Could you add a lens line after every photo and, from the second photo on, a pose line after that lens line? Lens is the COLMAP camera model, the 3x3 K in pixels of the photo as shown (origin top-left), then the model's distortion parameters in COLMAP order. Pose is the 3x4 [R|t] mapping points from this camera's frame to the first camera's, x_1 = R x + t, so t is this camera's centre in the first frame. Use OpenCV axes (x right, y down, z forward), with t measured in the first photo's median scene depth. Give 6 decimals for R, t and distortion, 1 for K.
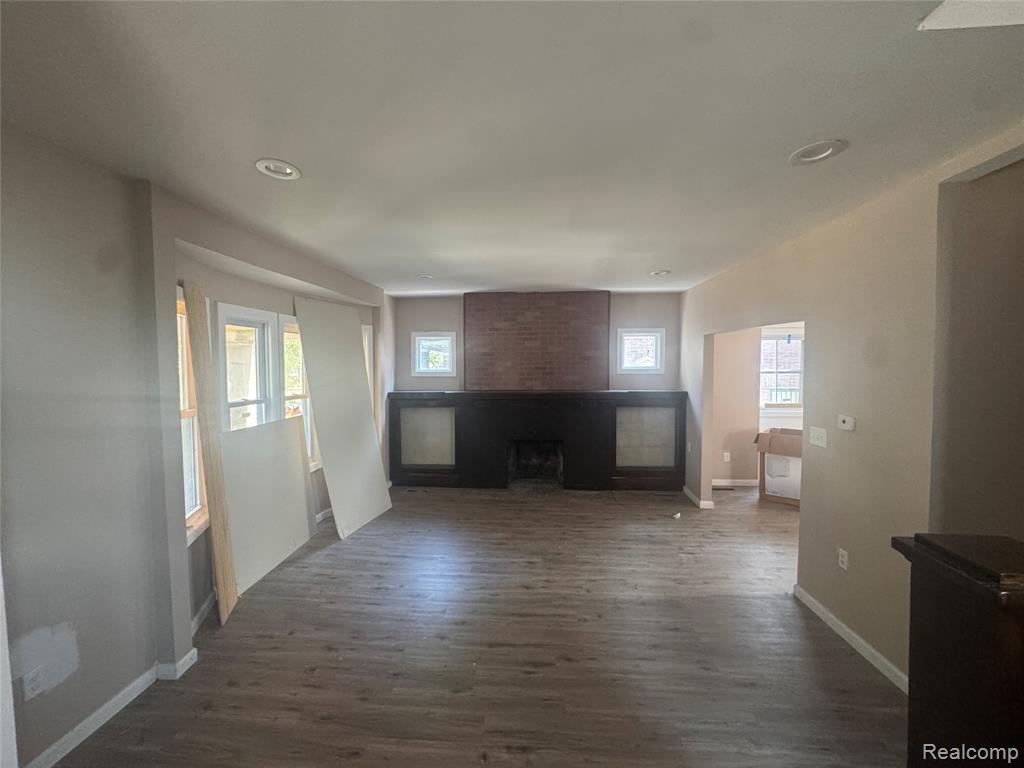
lens RADIAL K [[409.8, 0, 511.3], [0, 409.8, 384.7], [0, 0, 1]] dist [-0.003564, -0.000414]
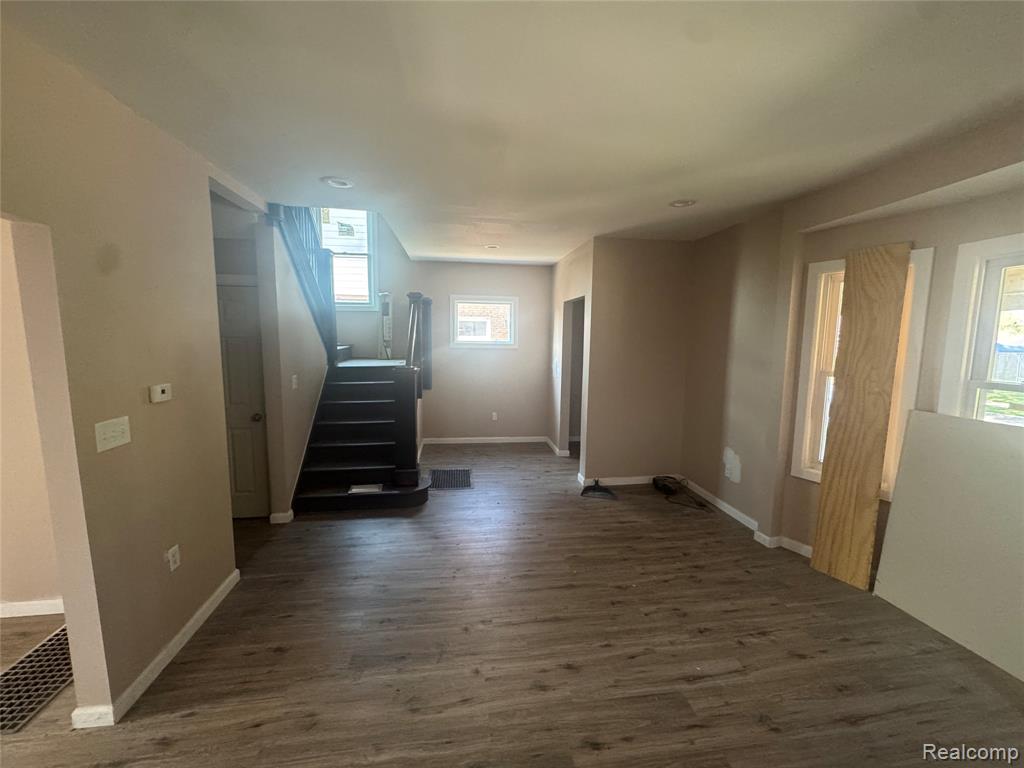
lens RADIAL K [[409.8, 0, 512.2], [0, 409.8, 382.9], [0, 0, 1]] dist [-0.003564, -0.000414]
pose [[-0.976054, 0.017681, -0.216809, 0.317255], [-0.017037, 0.987417, 0.157220, -0.061319], [0.216860, 0.157149, -0.963471, 1.866824]]
